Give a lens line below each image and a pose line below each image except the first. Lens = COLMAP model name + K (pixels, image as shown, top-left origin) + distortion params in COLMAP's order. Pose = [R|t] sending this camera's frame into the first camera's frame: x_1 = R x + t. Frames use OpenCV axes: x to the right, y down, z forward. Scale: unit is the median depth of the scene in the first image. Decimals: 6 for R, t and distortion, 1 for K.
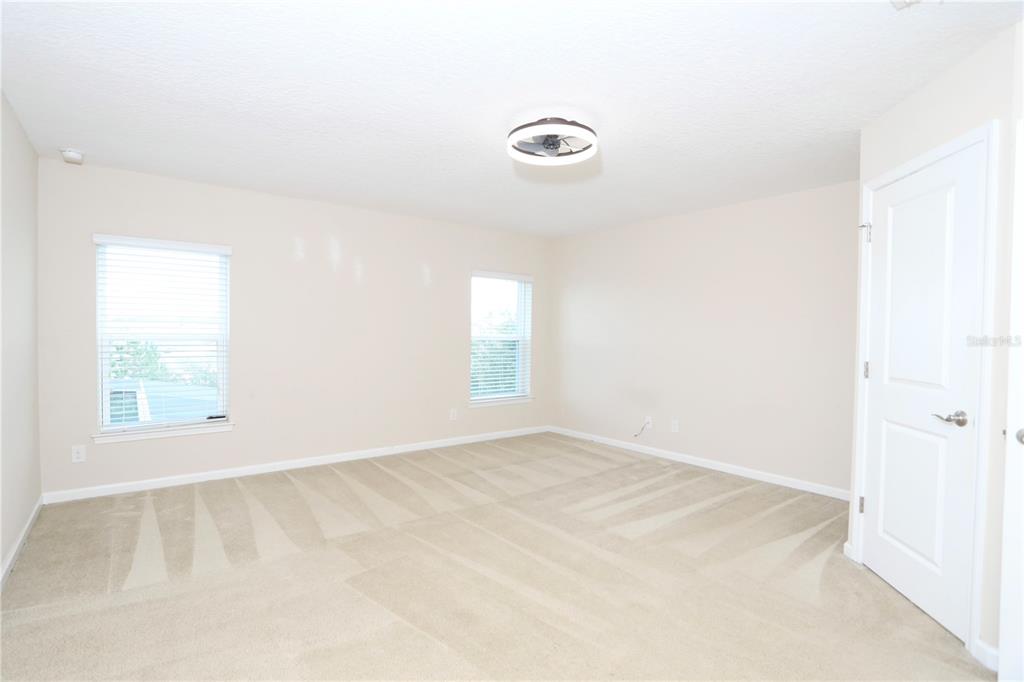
lens RADIAL K [[496.6, 0, 501.4], [0, 496.6, 341.8], [0, 0, 1]] dist [-0.073081, 0.029711]
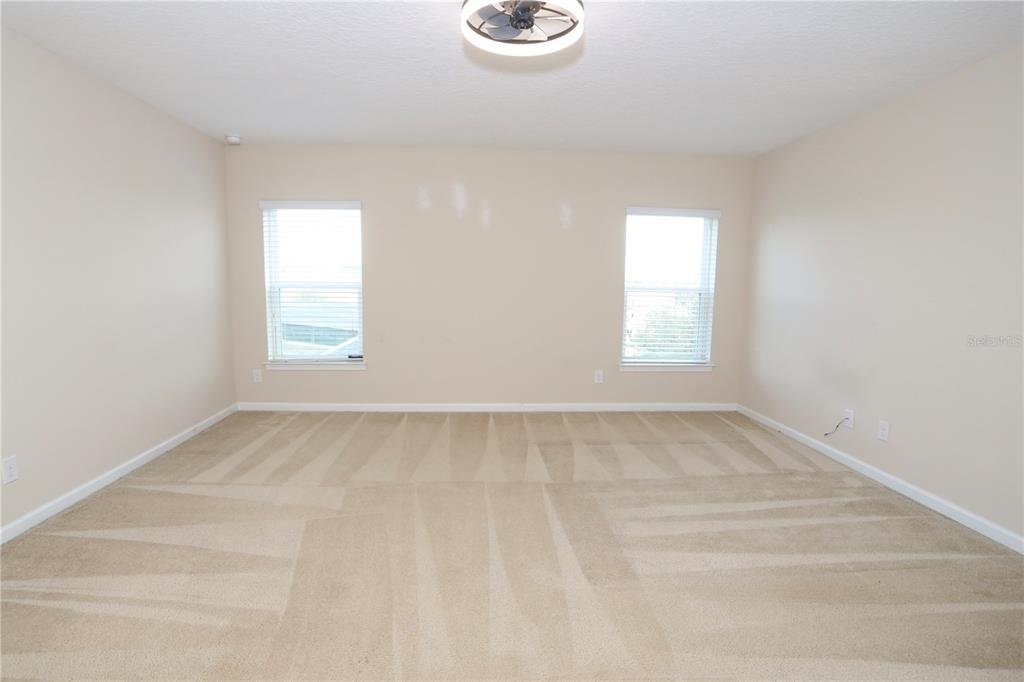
lens RADIAL K [[506.2, 0, 510.0], [0, 506.2, 358.1], [0, 0, 1]] dist [-0.080834, 0.033667]
pose [[0.824416, 0.089505, -0.558863, 0.356120], [-0.014997, 0.990525, 0.136515, -0.007256], [0.565786, -0.104164, 0.817946, 0.235638]]
